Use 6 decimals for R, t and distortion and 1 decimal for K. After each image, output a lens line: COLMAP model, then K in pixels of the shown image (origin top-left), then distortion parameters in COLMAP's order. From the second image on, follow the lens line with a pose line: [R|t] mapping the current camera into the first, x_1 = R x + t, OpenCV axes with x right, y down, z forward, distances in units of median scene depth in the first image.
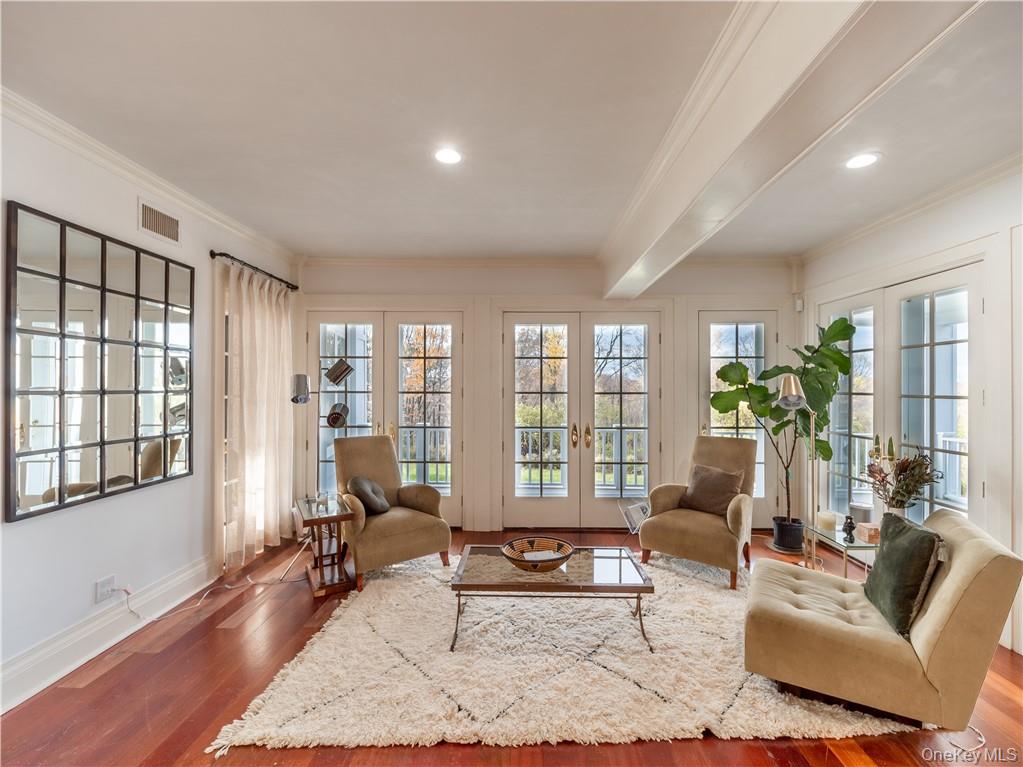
lens RADIAL K [[466.8, 0, 520.4], [0, 466.8, 387.1], [0, 0, 1]] dist [-0.001519, -0.000239]
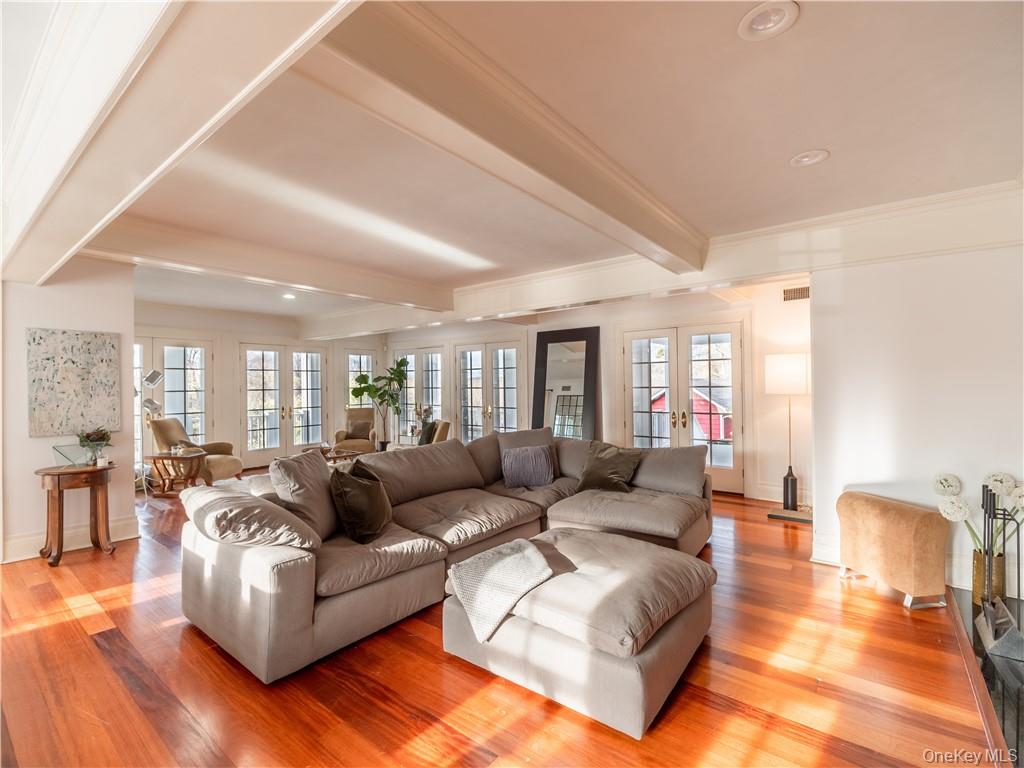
lens RADIAL K [[470.8, 0, 512.0], [0, 470.8, 384.0], [0, 0, 1]] dist [0.000486, 0.000016]
pose [[0.609853, -0.009320, 0.792459, -0.934351], [0.009345, 0.999946, 0.004569, -0.011643], [-0.792459, 0.004619, 0.609907, -0.980078]]
